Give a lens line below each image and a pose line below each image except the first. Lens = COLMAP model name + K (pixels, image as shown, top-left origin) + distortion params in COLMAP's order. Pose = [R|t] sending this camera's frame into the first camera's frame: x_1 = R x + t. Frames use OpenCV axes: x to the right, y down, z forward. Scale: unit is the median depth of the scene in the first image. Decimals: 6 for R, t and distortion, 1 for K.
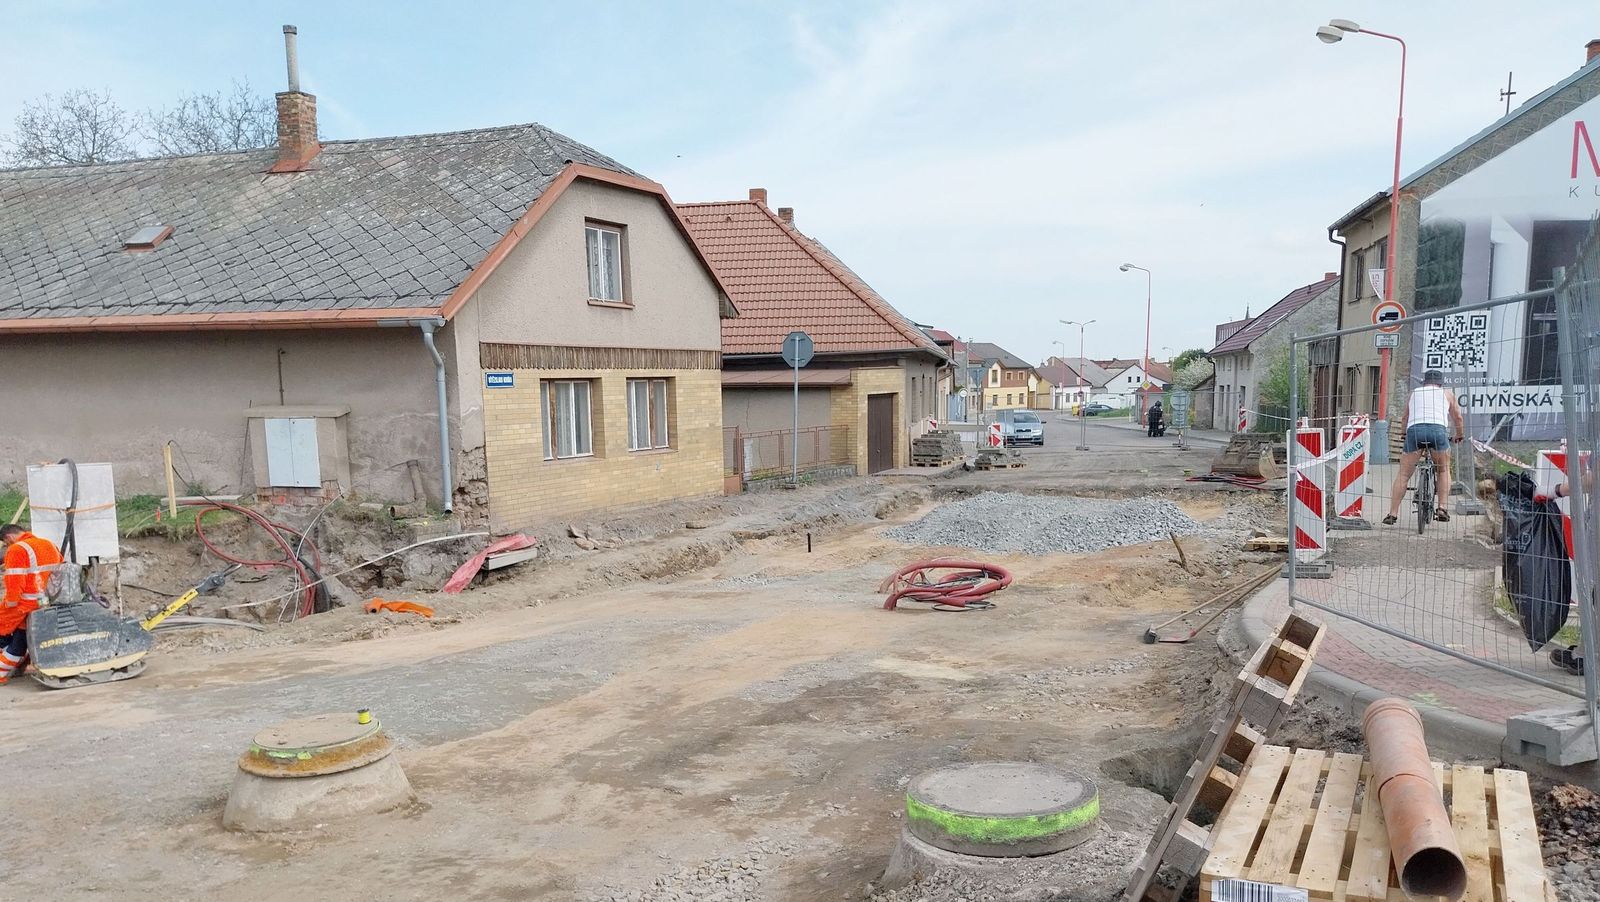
lens RADIAL K [[1217.6, 0, 796.1], [0, 1217.6, 564.5], [0, 0, 1]] dist [0.008758, 0.003871]
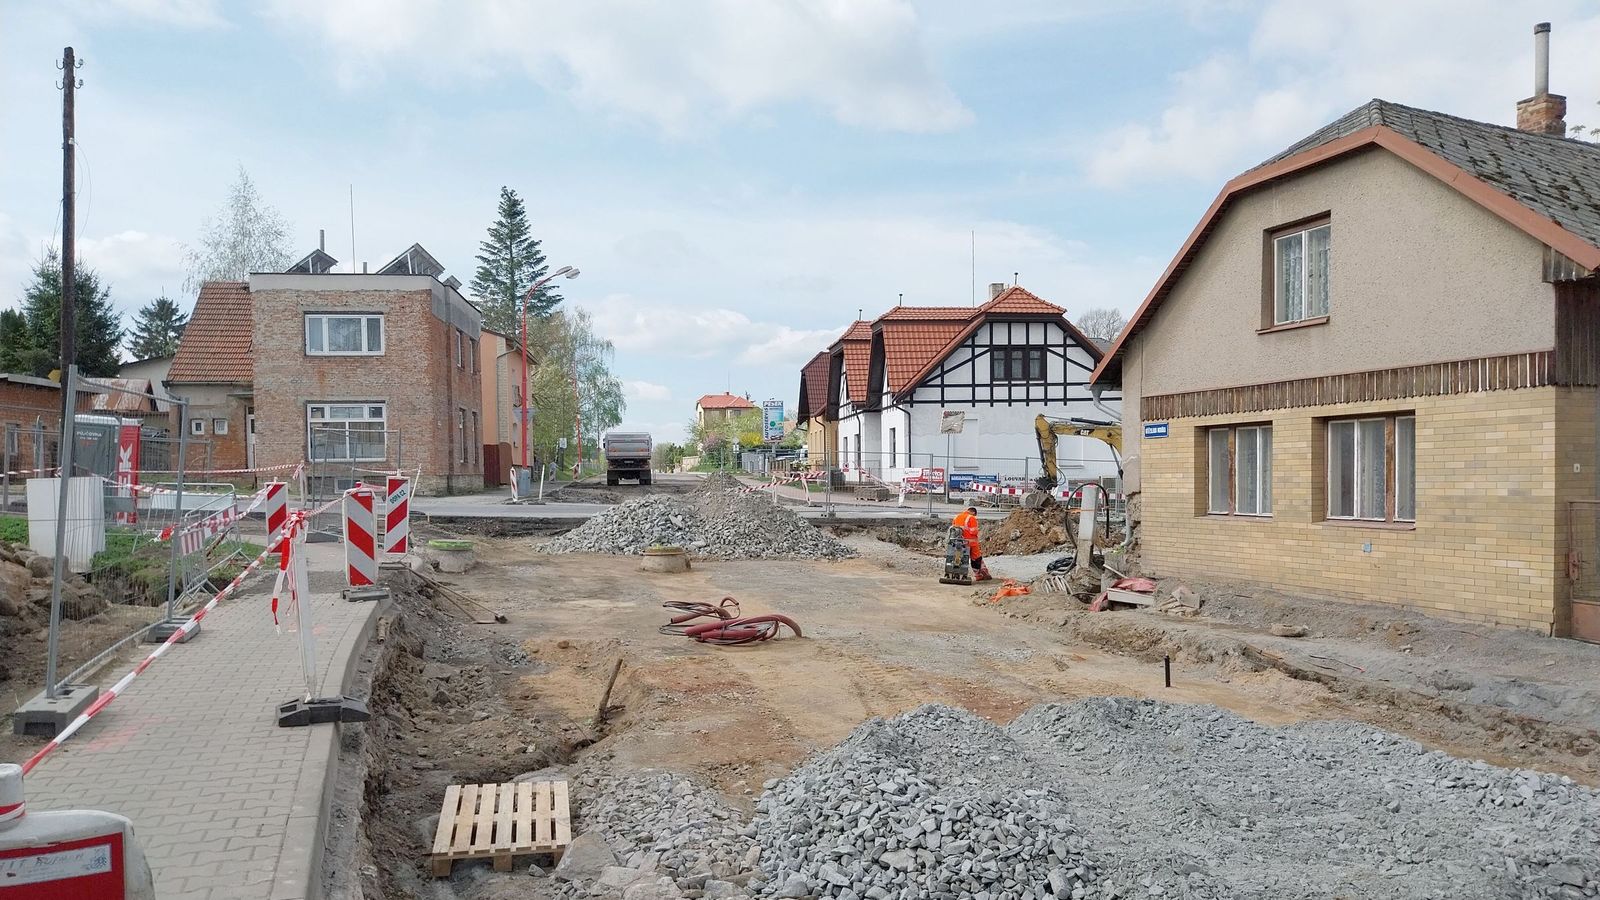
lens RADIAL K [[1281.6, 0, 802.8], [0, 1281.6, 493.6], [0, 0, 1]] dist [0.140271, -0.220672]
pose [[-0.742692, 0.026636, -0.669103, 0.641366], [-0.082503, 0.987956, 0.130906, -0.192378], [0.664531, 0.152426, -0.731549, 1.426742]]
